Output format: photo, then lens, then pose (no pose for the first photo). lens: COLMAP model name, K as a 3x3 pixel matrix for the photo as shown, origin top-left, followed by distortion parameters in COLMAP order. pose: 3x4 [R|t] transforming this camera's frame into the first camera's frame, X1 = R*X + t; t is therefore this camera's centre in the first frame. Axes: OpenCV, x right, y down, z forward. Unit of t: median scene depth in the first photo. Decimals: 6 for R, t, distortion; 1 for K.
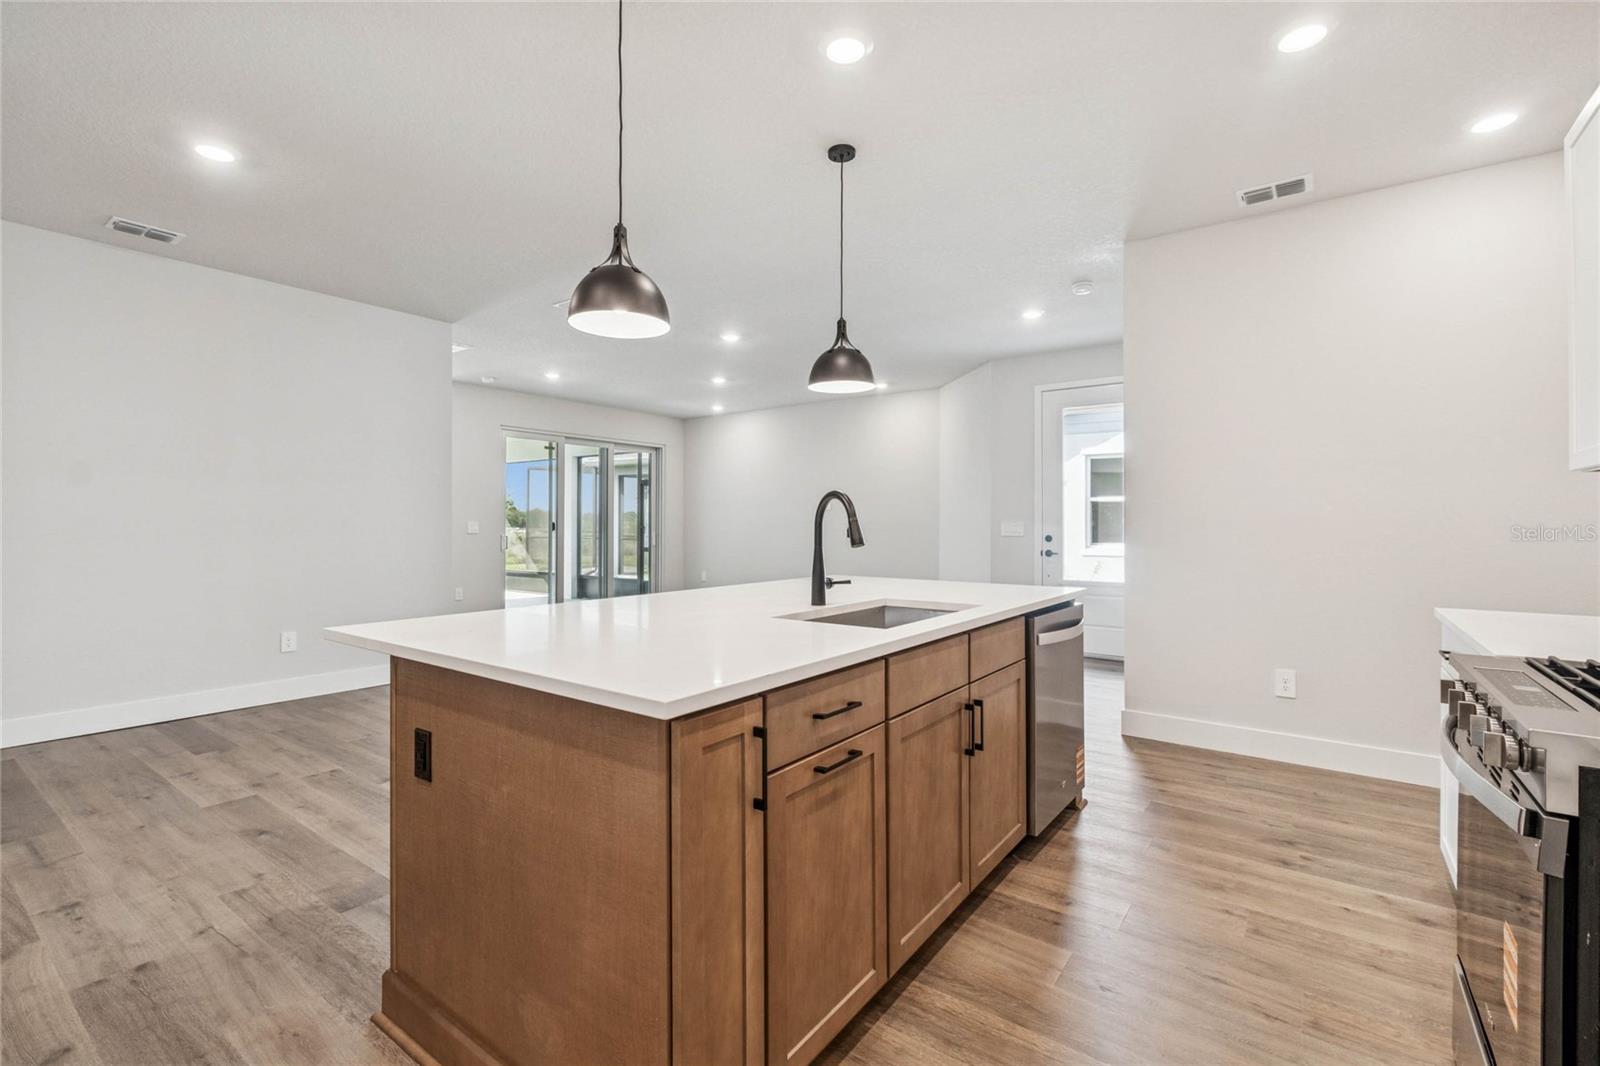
lens RADIAL K [[712.7, 0, 792.1], [0, 712.7, 521.5], [0, 0, 1]] dist [0.003044, -0.002234]
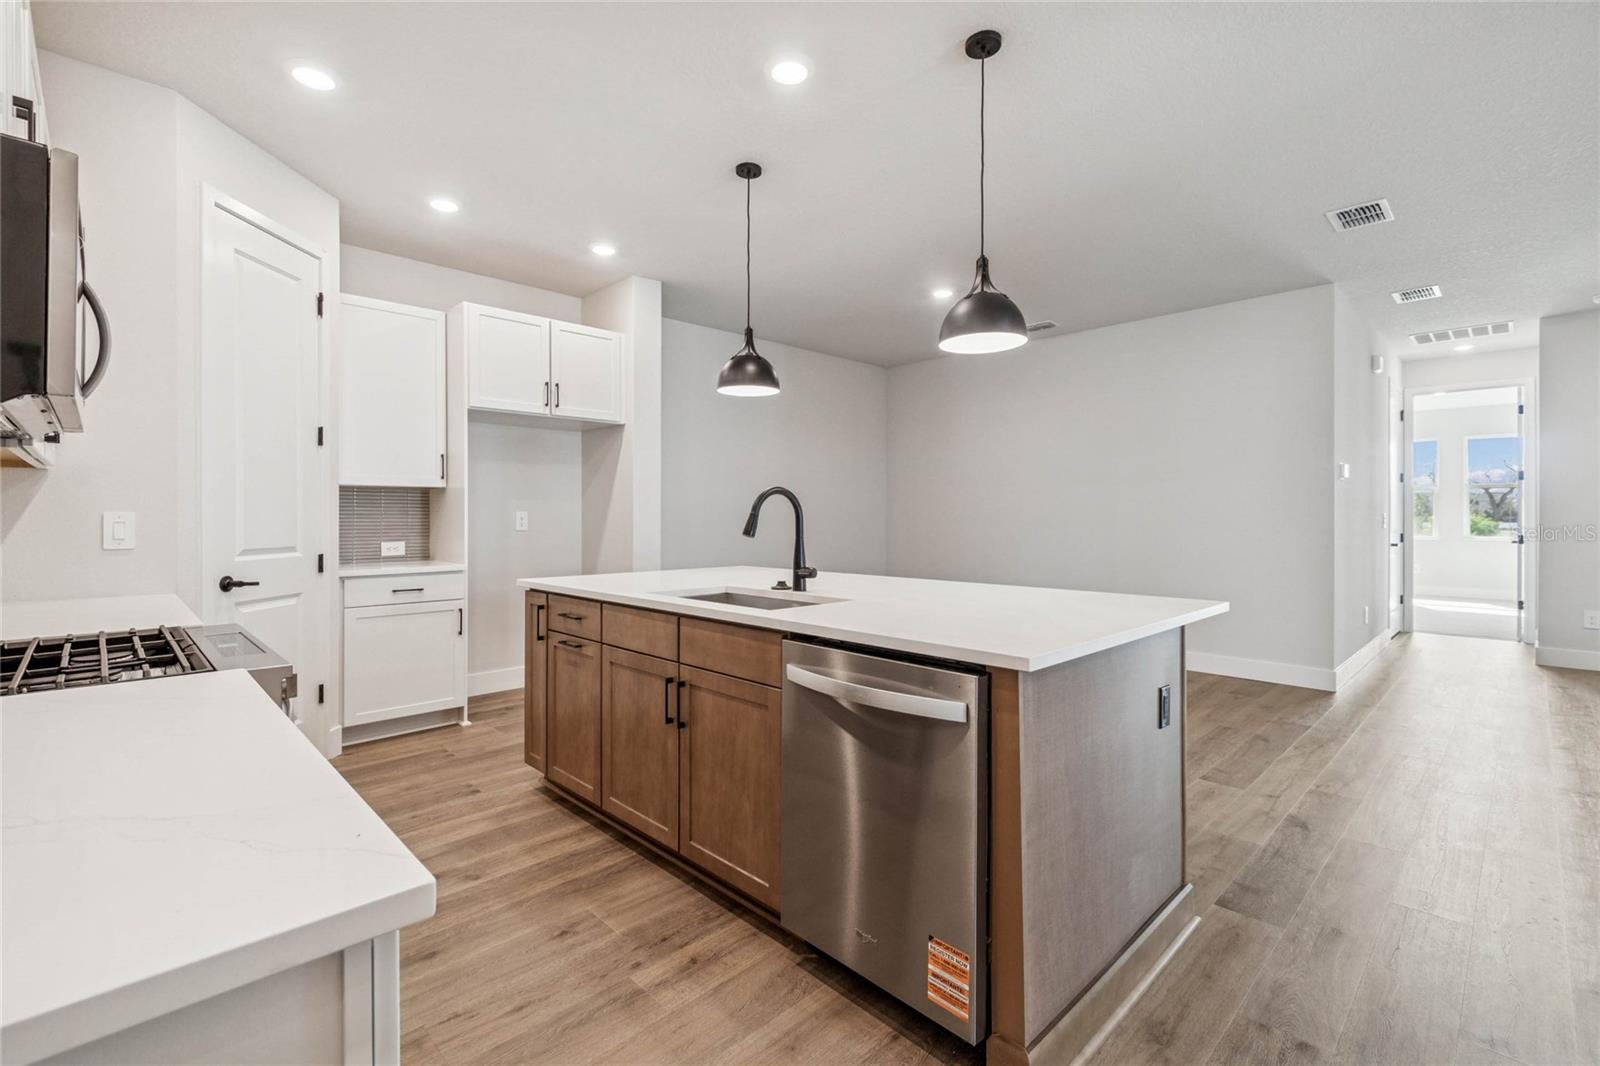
lens RADIAL K [[712.7, 0, 790.1], [0, 712.7, 520.2], [0, 0, 1]] dist [0.003044, -0.002234]
pose [[-0.164126, 0.002201, -0.986437, 1.145762], [0.003444, 0.999993, 0.001659, 0.005601], [0.986433, -0.003125, -0.164133, 1.186899]]
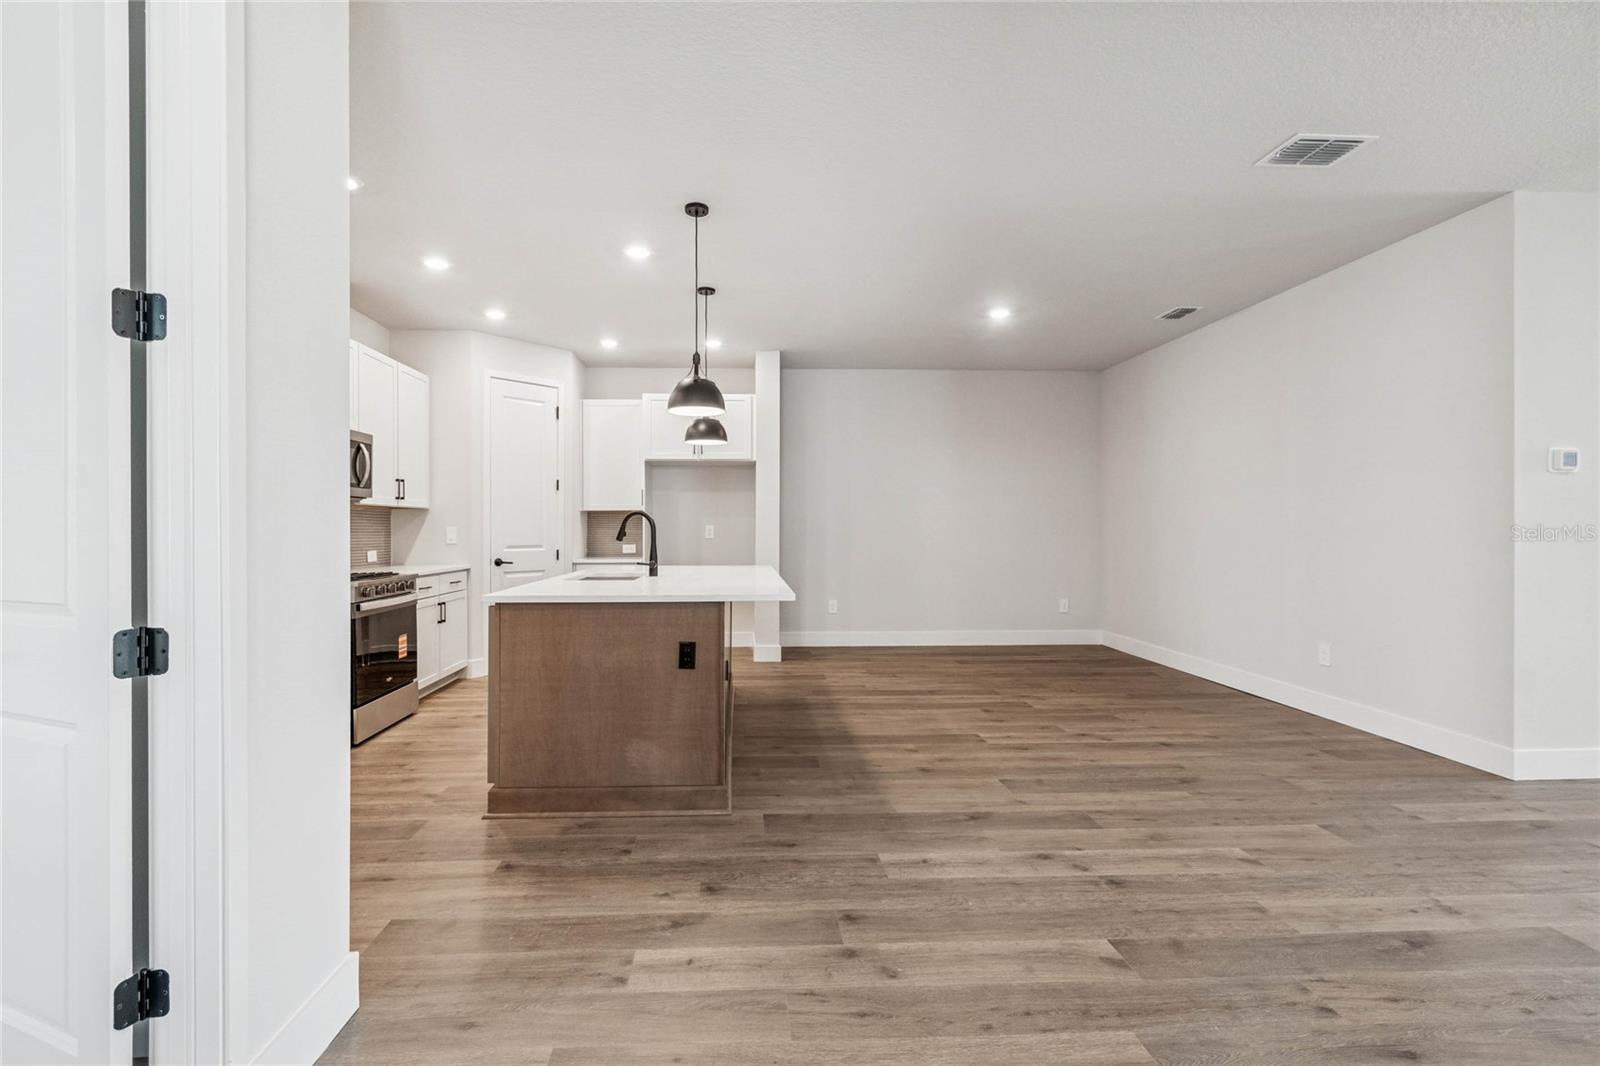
lens RADIAL K [[712.7, 0, 769.9], [0, 712.7, 531.3], [0, 0, 1]] dist [0.003044, -0.002234]
pose [[-0.775602, 0.002053, -0.631219, 0.928396], [0.001671, 0.999998, 0.001199, 0.005084], [0.631220, -0.000124, -0.775604, 2.569631]]
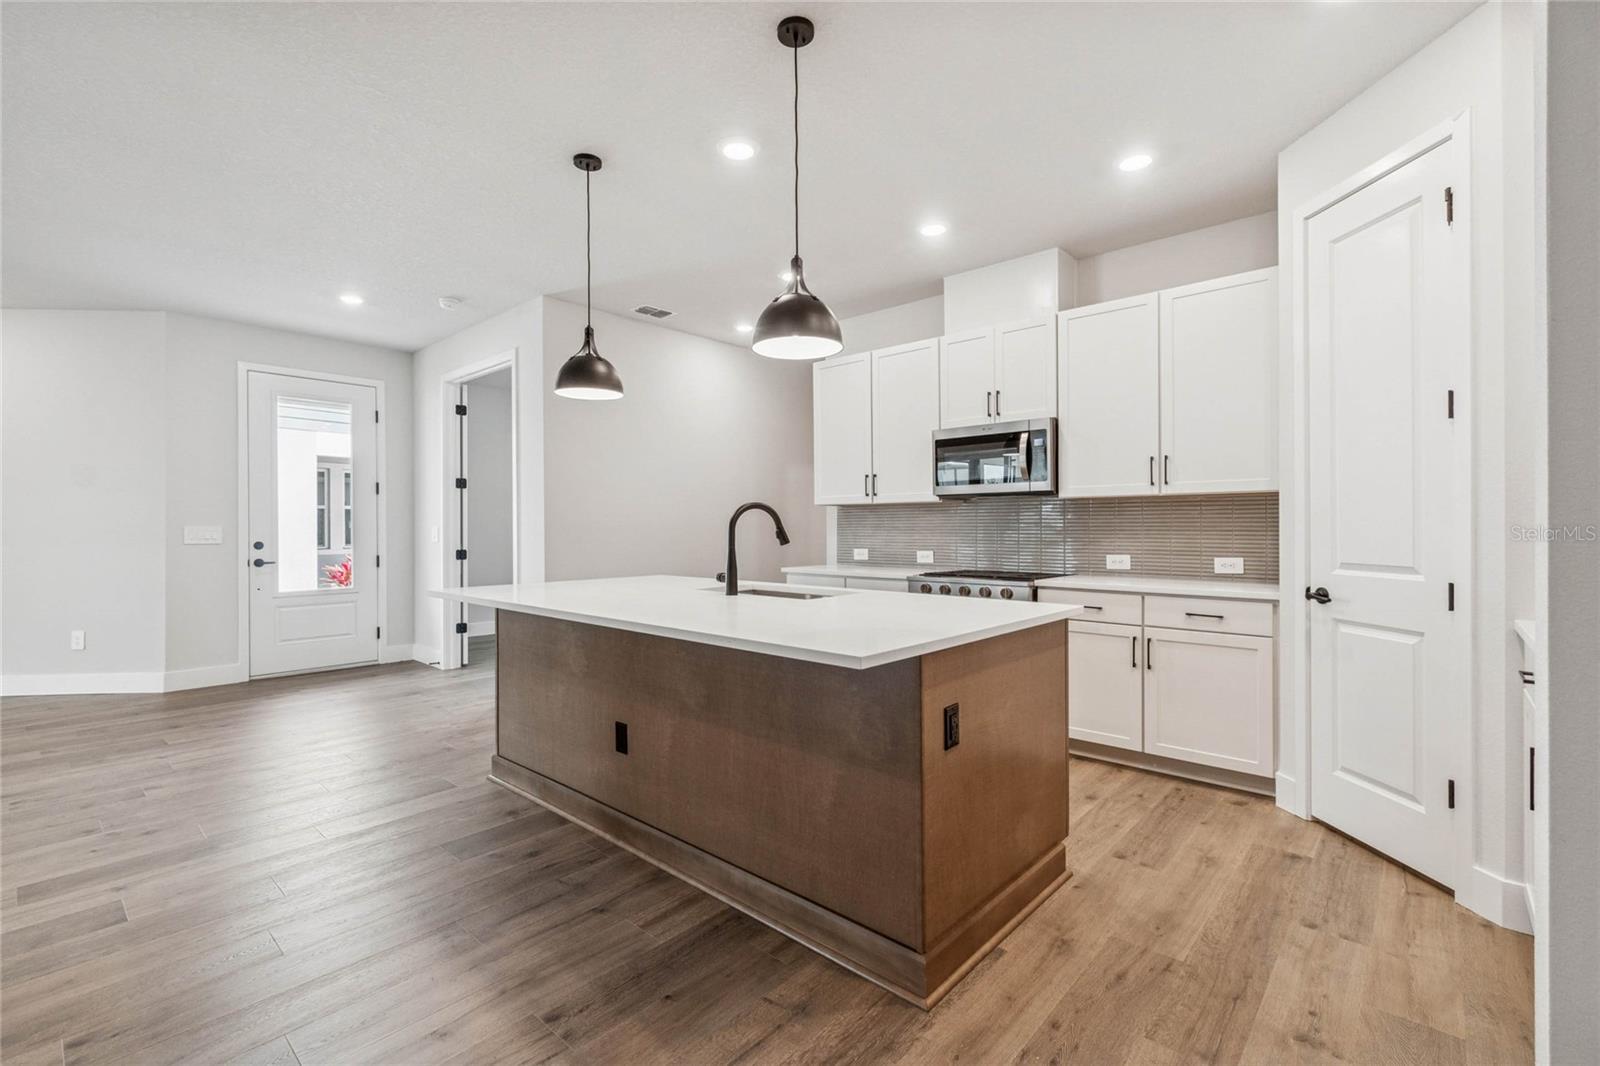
lens RADIAL K [[712.7, 0, 787.9], [0, 712.7, 522.9], [0, 0, 1]] dist [0.003044, -0.002234]
pose [[0.100167, 0.003467, 0.994965, -1.184419], [-0.000766, 0.999994, -0.003407, -0.001729], [-0.994970, -0.000421, 0.100169, 0.795759]]
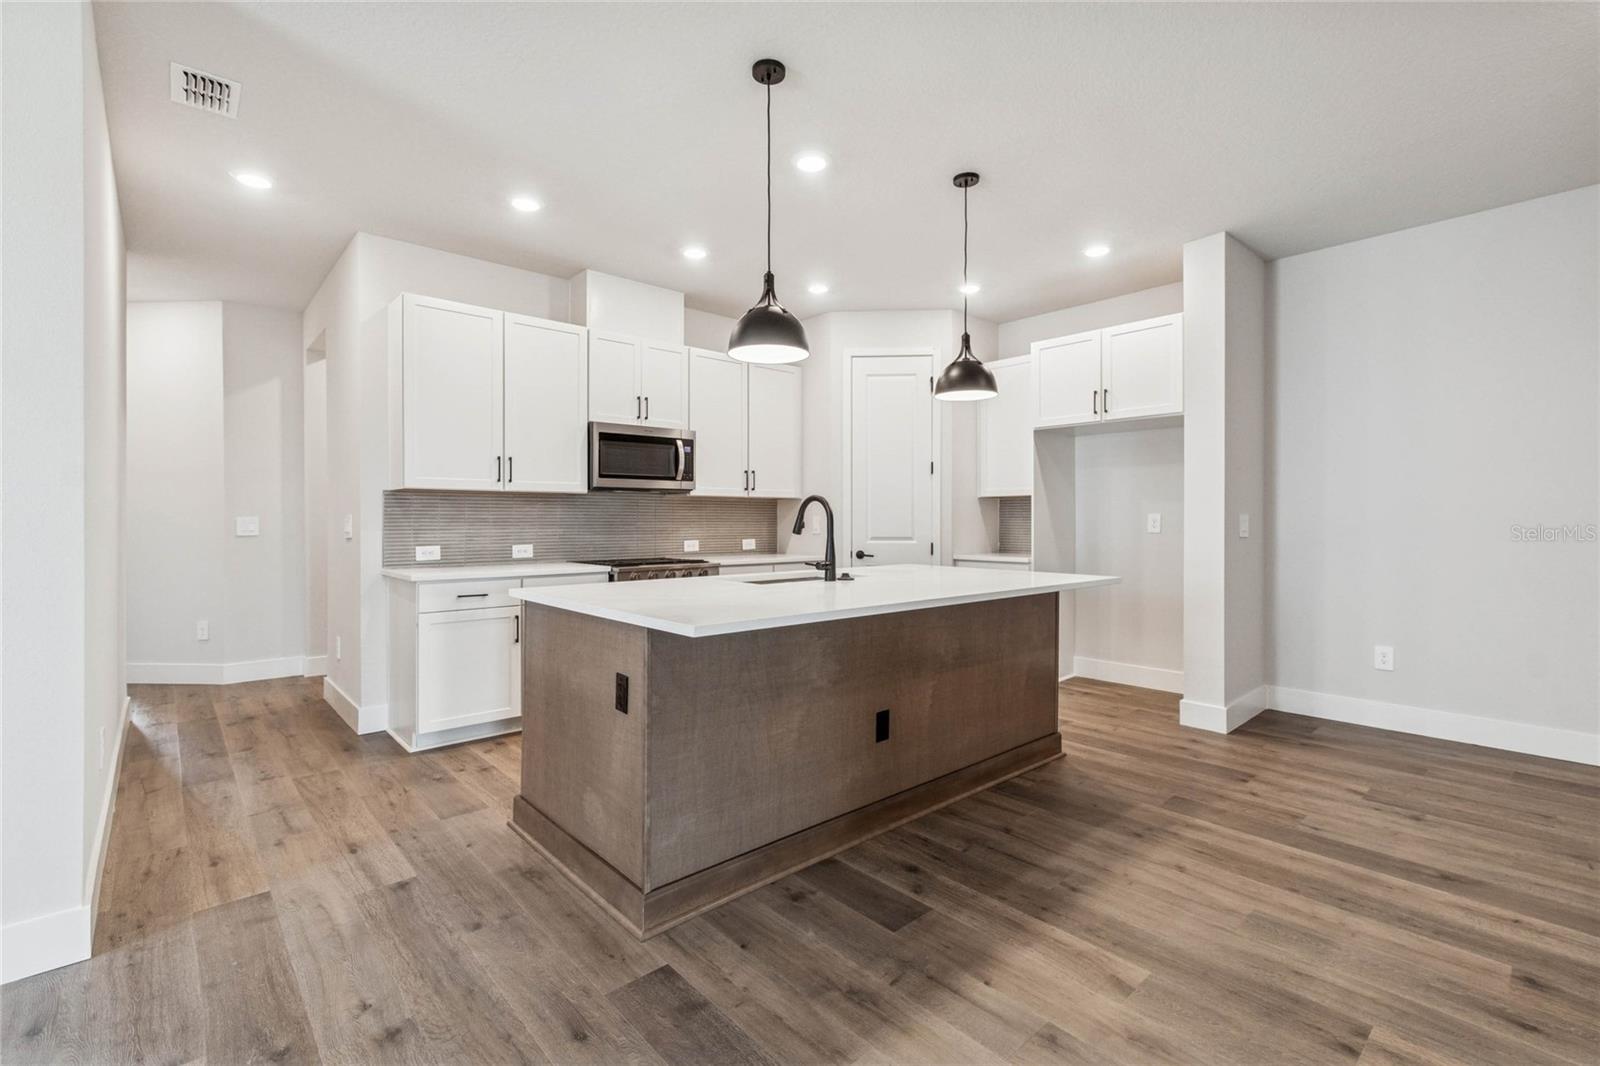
lens RADIAL K [[712.7, 0, 793.6], [0, 712.7, 515.9], [0, 0, 1]] dist [0.003044, -0.002234]
pose [[-0.978725, -0.001785, 0.205170, -0.166977], [-0.003480, 0.999963, -0.007897, 0.008082], [-0.205148, -0.008443, -0.978694, 2.343782]]
